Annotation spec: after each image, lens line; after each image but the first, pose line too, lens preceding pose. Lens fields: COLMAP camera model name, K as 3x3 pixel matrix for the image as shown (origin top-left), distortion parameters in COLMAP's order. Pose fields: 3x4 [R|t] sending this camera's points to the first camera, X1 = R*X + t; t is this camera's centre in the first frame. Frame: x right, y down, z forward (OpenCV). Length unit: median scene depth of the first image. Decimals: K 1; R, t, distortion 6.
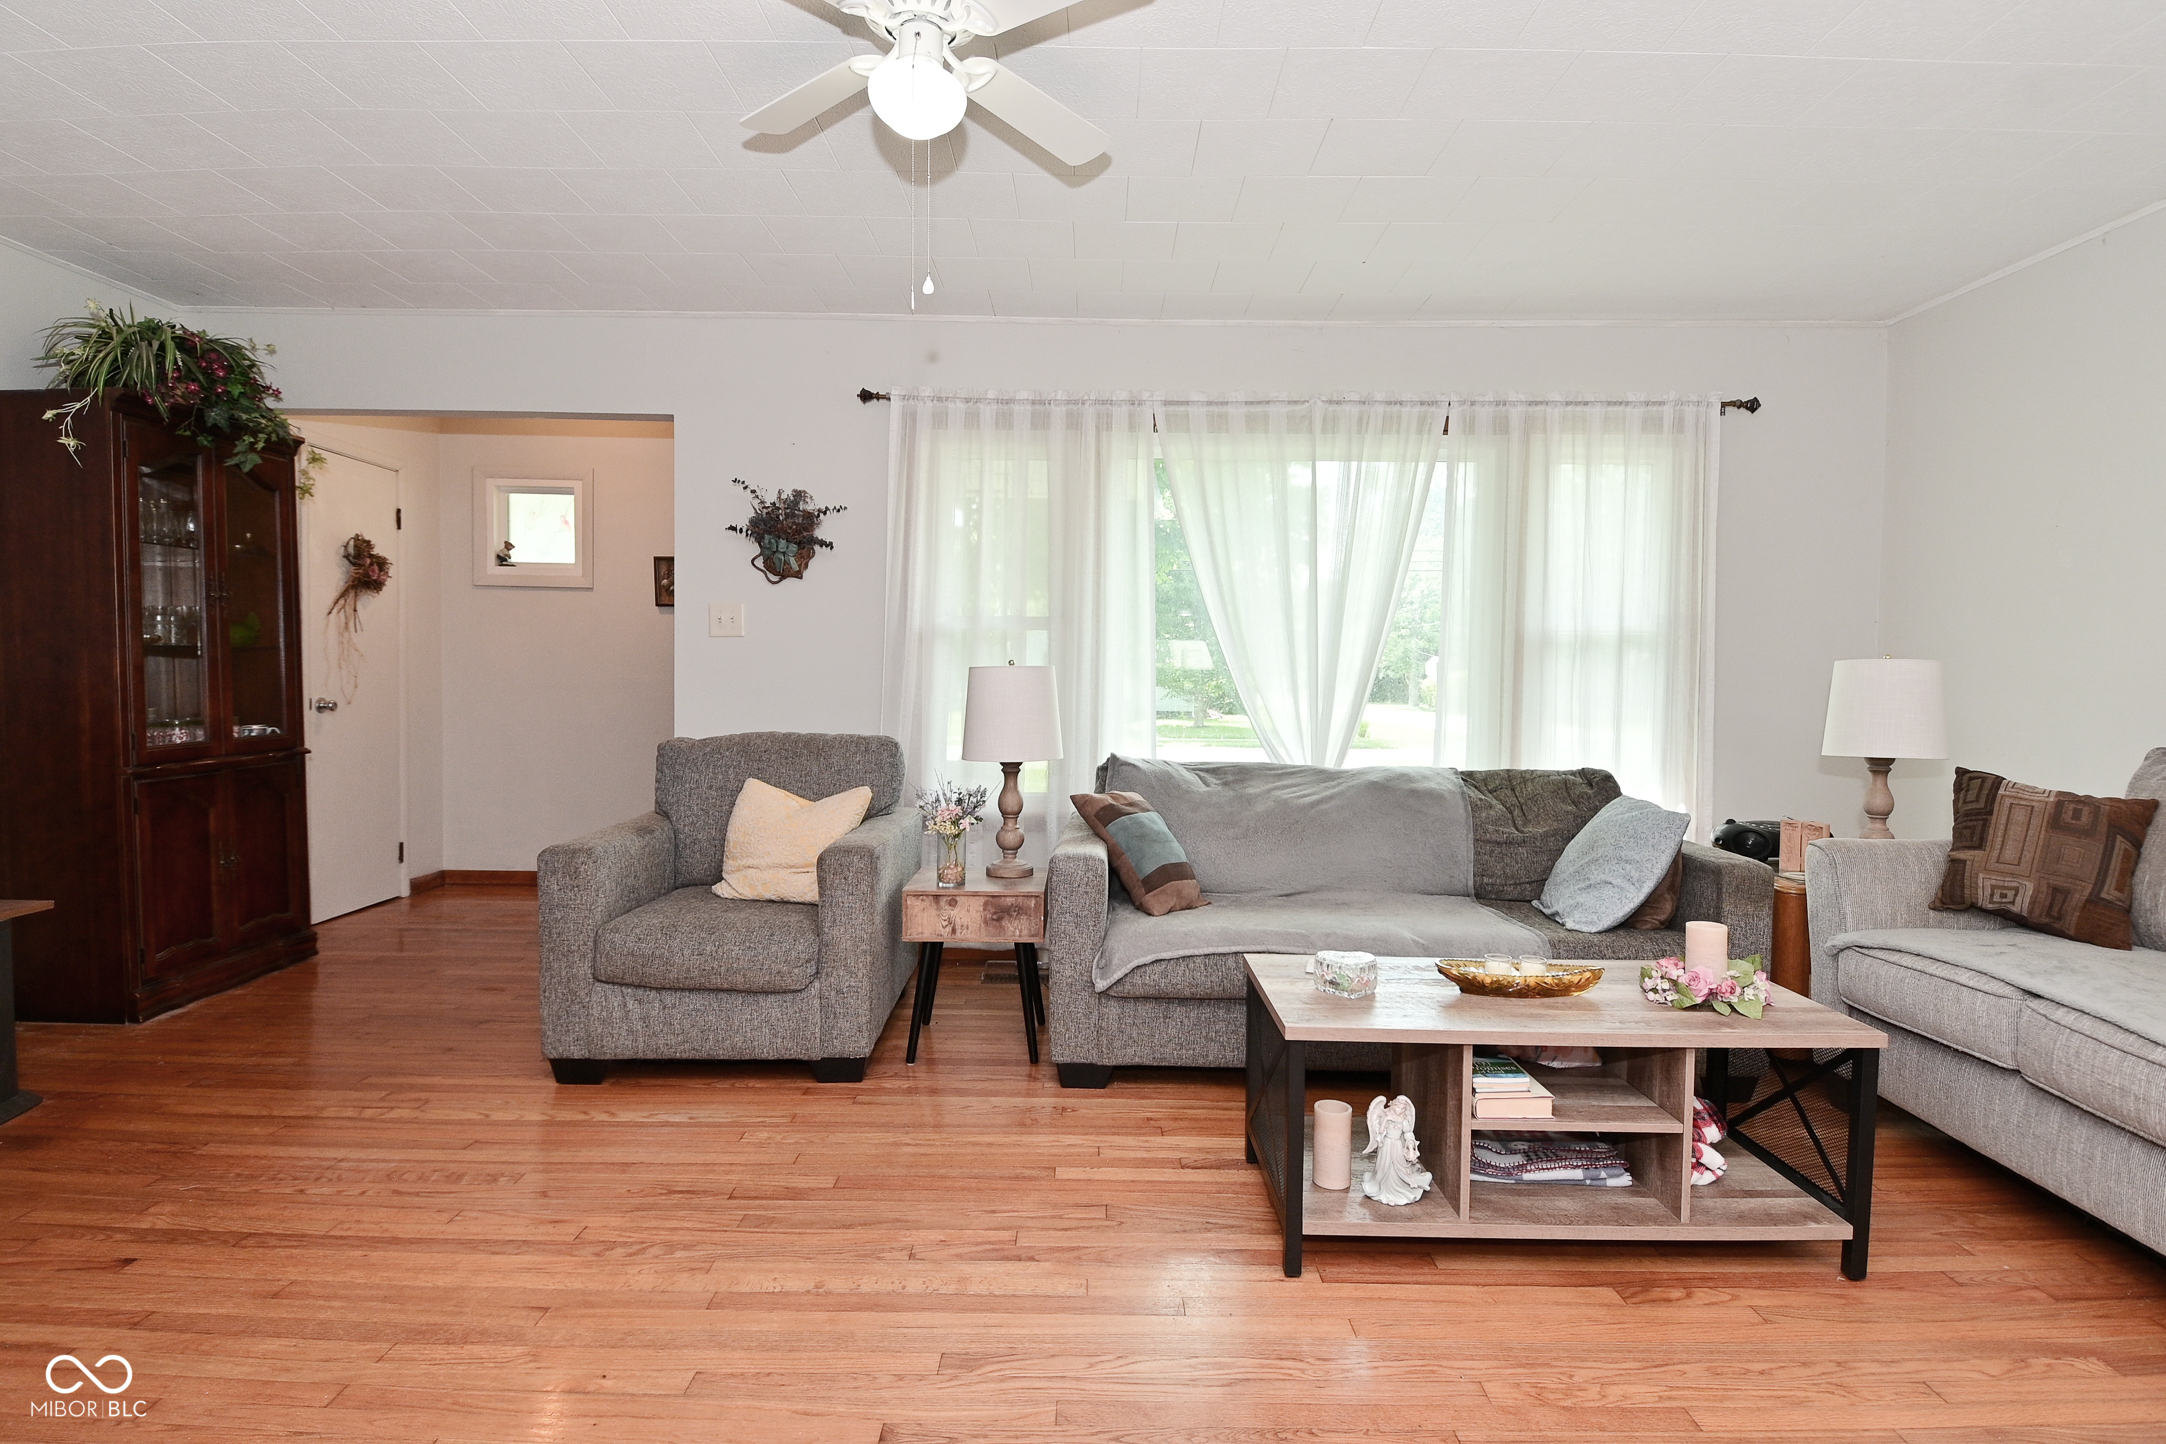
lens RADIAL K [[1124.7, 0, 1081.0], [0, 1124.7, 710.4], [0, 0, 1]] dist [0.049502, -0.054925]
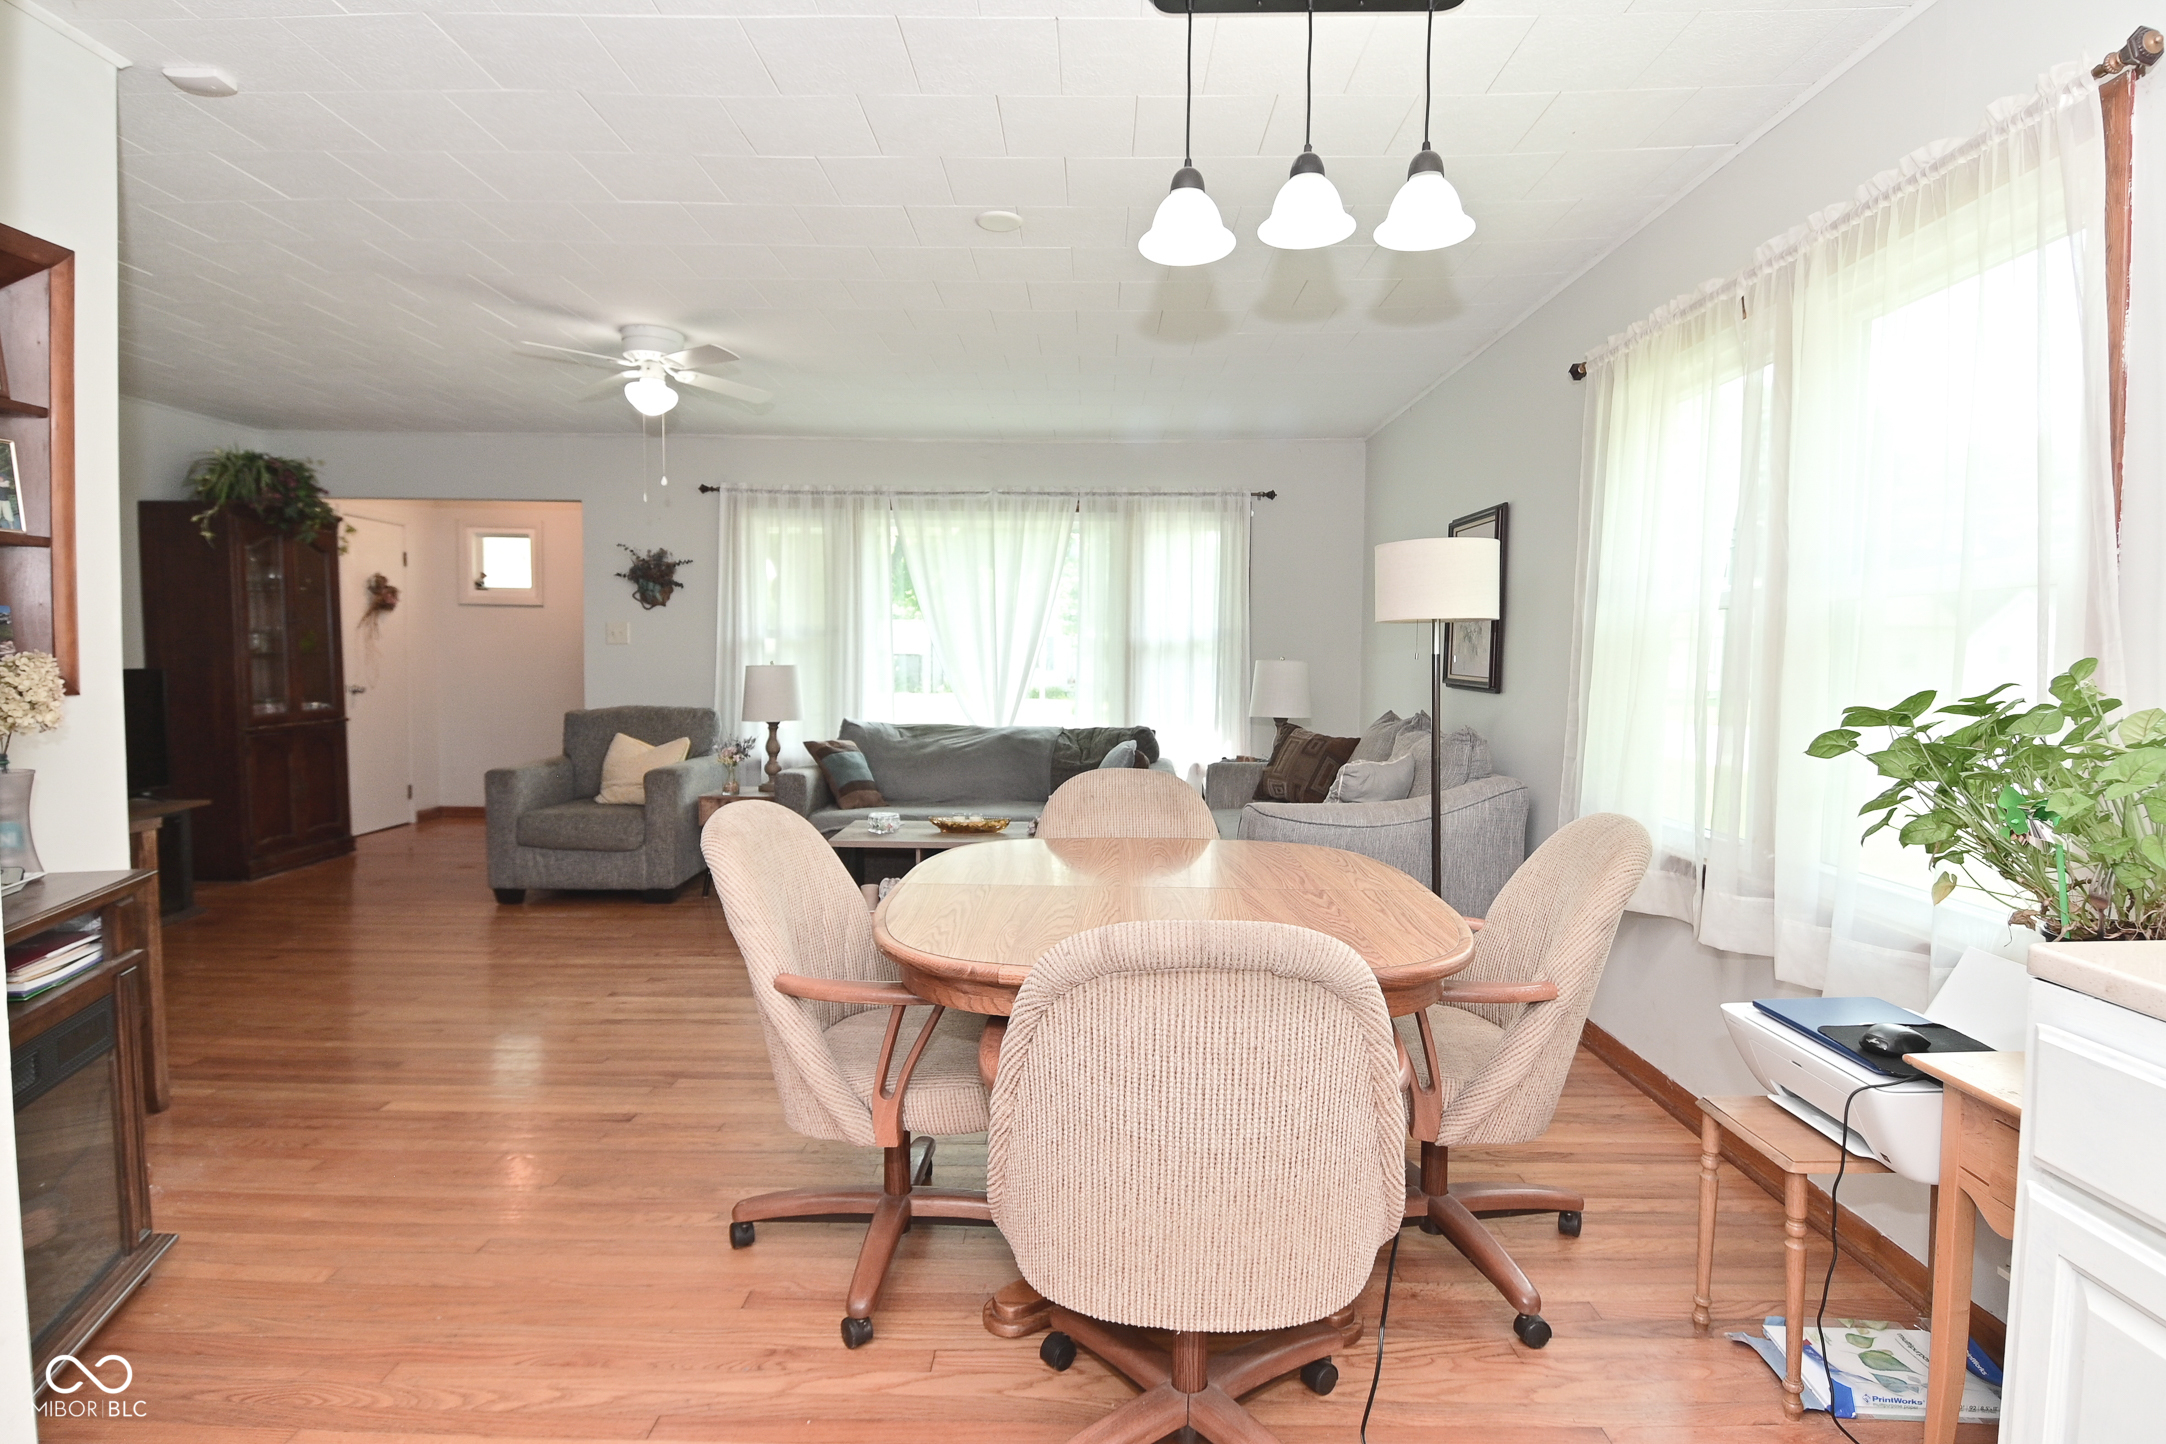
lens RADIAL K [[1124.7, 0, 1081.0], [0, 1124.7, 710.4], [0, 0, 1]] dist [0.049502, -0.054925]
pose [[0.999972, -0.002872, -0.006933, 0.356154], [0.002988, 0.999855, 0.016752, 0.001257], [0.006883, -0.016772, 0.999836, -0.586043]]
